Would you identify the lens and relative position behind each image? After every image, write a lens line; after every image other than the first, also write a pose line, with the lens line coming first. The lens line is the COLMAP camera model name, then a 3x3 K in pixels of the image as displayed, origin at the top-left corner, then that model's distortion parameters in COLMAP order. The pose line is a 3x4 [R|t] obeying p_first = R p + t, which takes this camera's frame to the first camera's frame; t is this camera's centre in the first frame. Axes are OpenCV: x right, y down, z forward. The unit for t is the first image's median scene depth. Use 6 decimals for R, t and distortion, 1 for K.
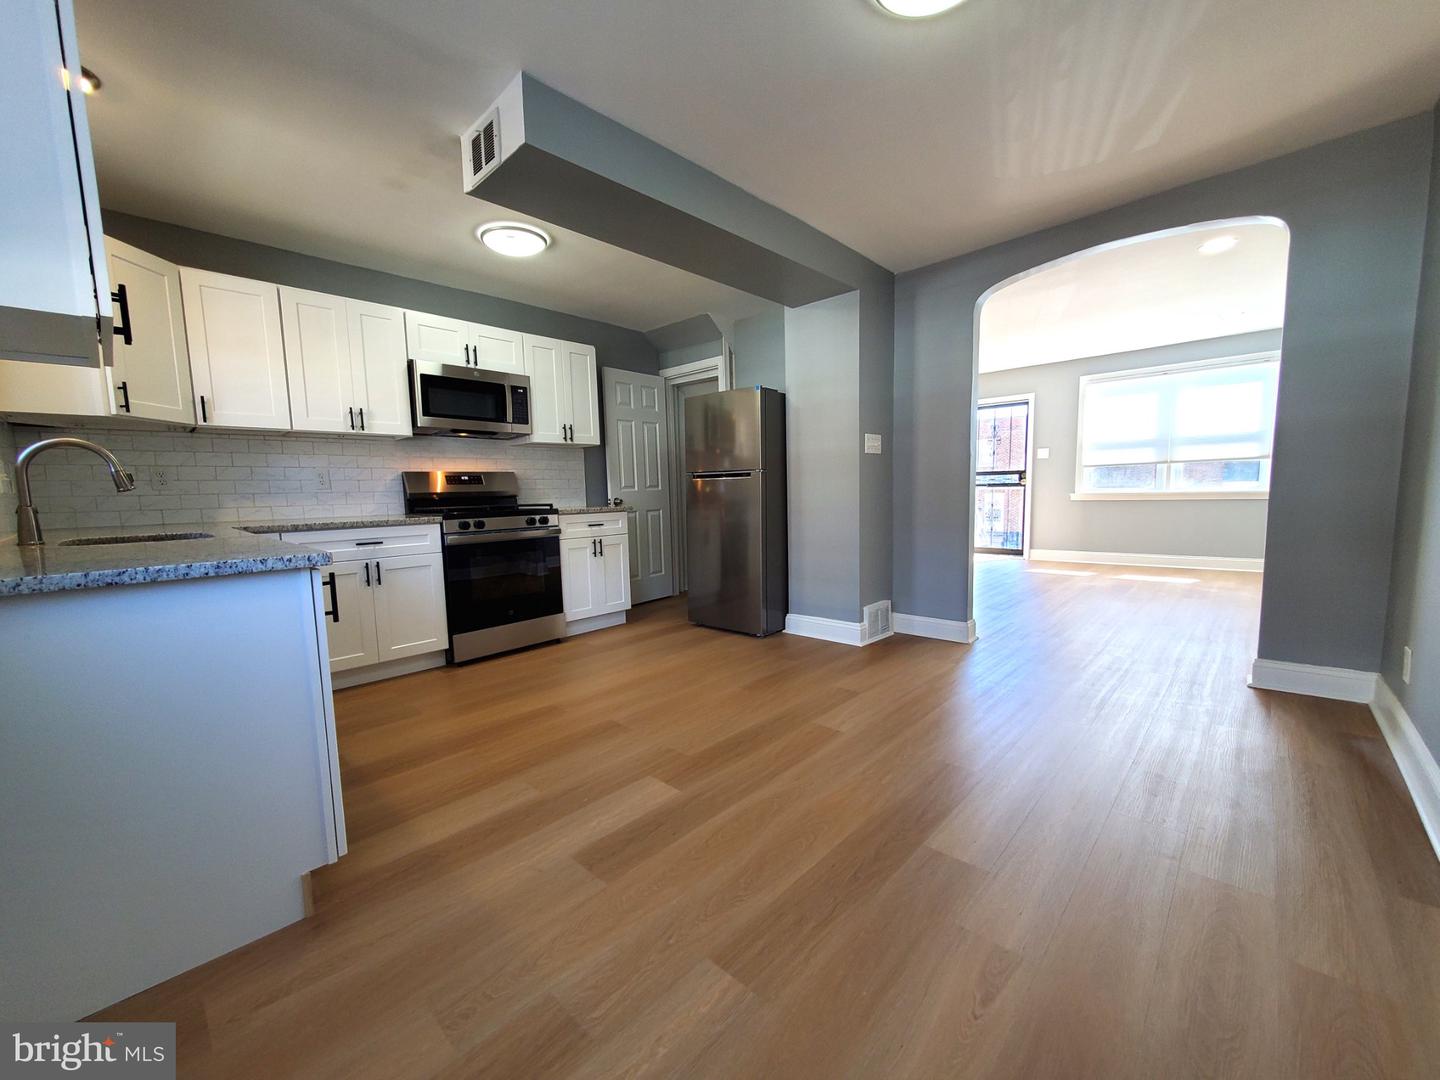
lens RADIAL K [[573.4, 0, 718.6], [0, 573.4, 549.7], [0, 0, 1]] dist [-0.001966, -0.000376]
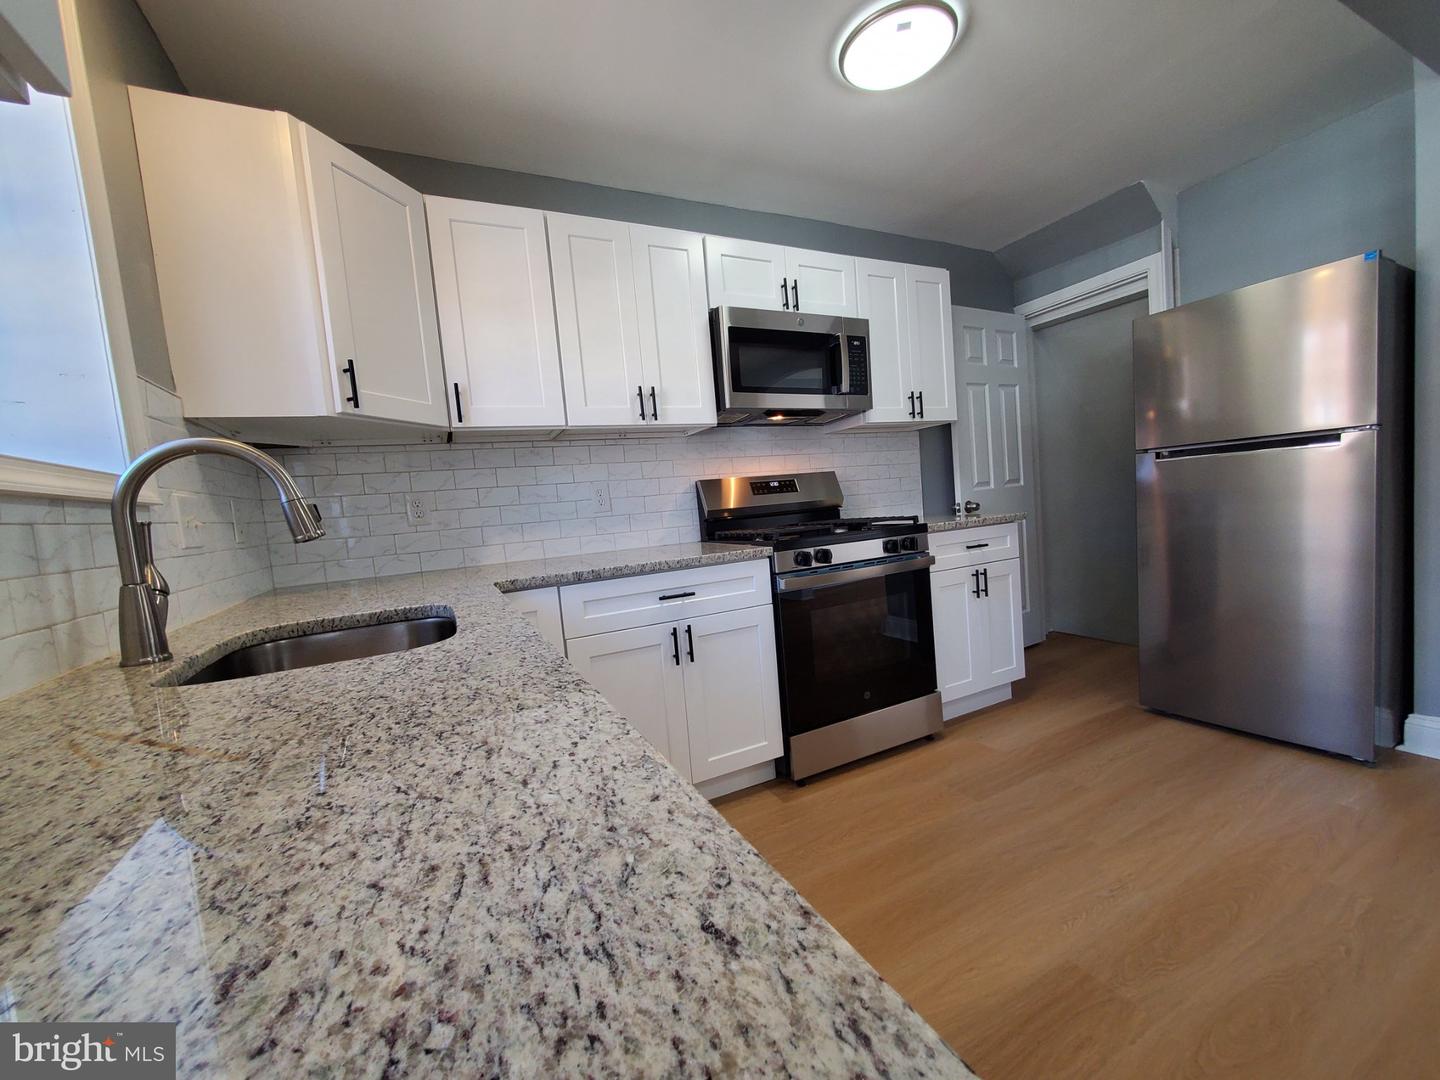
lens RADIAL K [[573.4, 0, 711.7], [0, 573.4, 548.5], [0, 0, 1]] dist [-0.001966, -0.000376]
pose [[0.934771, -0.029193, -0.354048, -0.307062], [0.025472, 0.999560, -0.015167, -0.045213], [0.354335, 0.005160, 0.935104, 0.376607]]
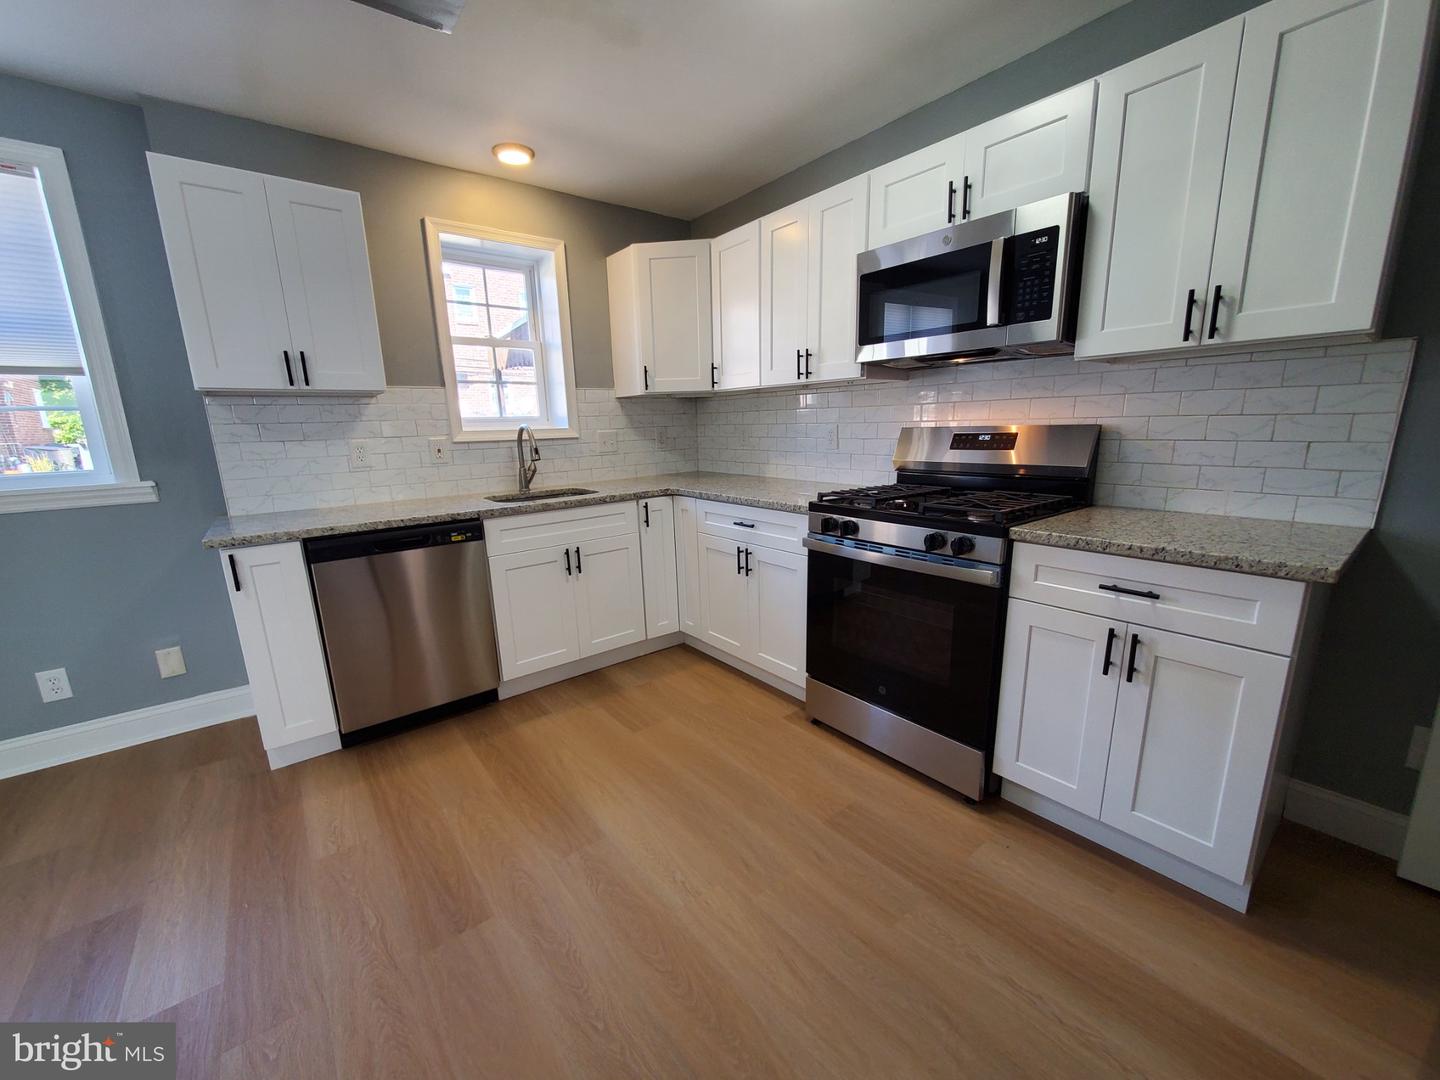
lens RADIAL K [[573.4, 0, 714.7], [0, 573.4, 547.1], [0, 0, 1]] dist [-0.001966, -0.000376]
pose [[-0.147621, 0.236515, -0.960348, 0.175404], [-0.074846, 0.965531, 0.249296, -0.159700], [0.986208, 0.108680, -0.124830, 0.926280]]
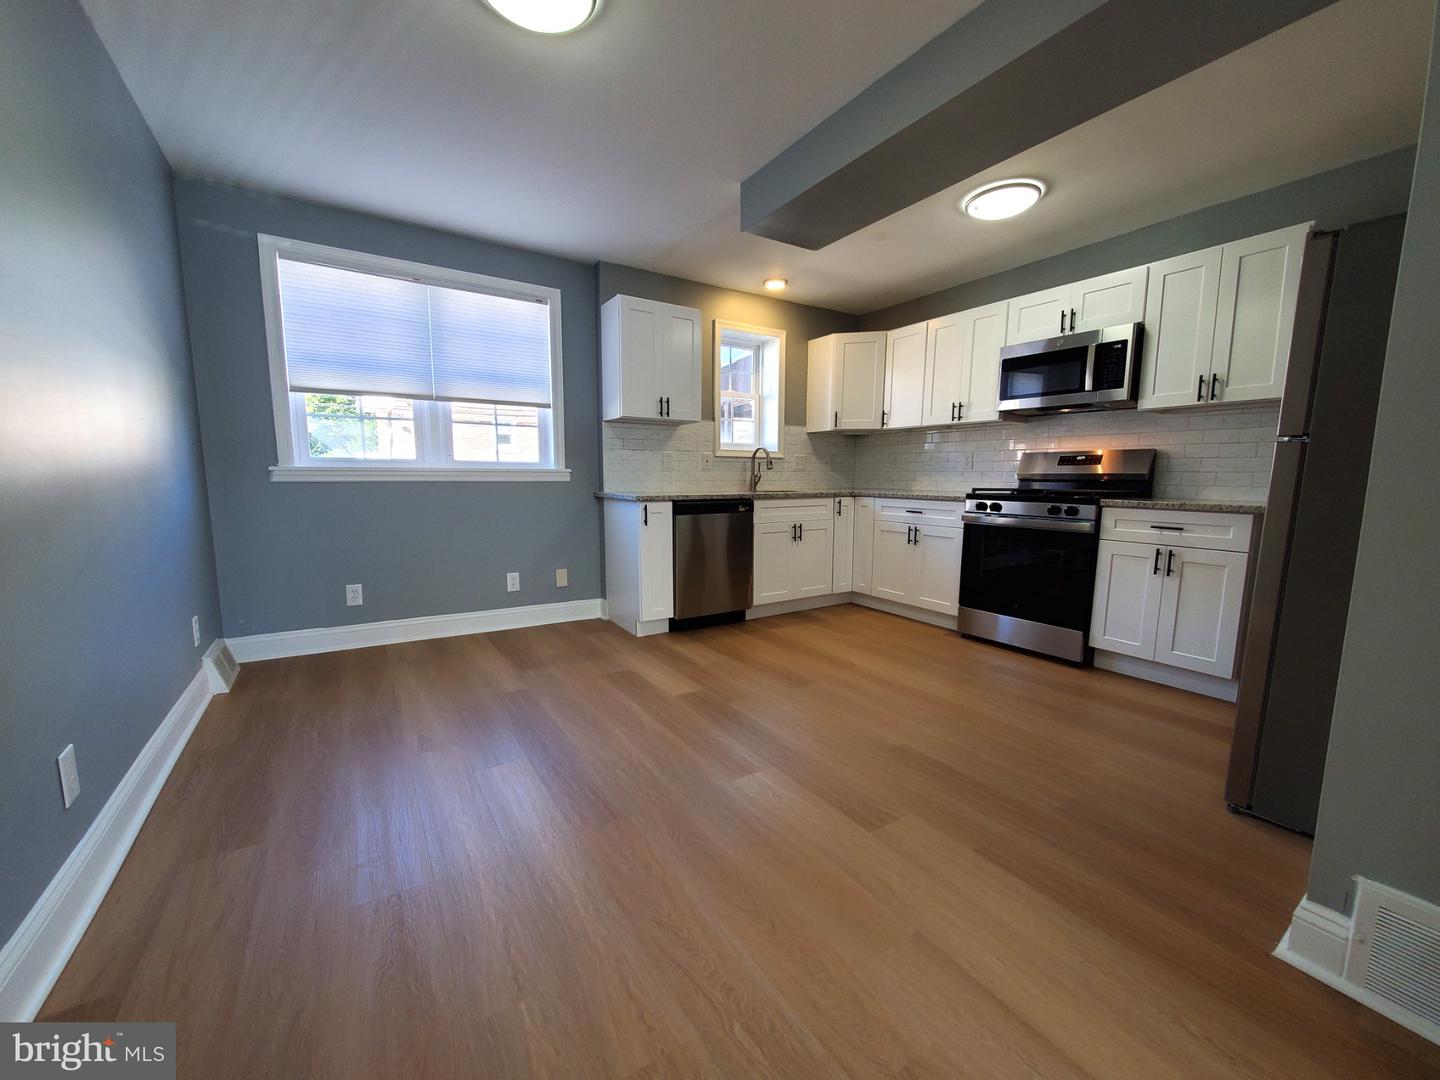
lens RADIAL K [[573.4, 0, 711.8], [0, 573.4, 546.9], [0, 0, 1]] dist [-0.001966, -0.000376]
pose [[-0.254720, 0.143865, -0.956253, 0.653870], [-0.101964, 0.979363, 0.174502, -0.097535], [0.961624, 0.141952, -0.234794, 0.760595]]
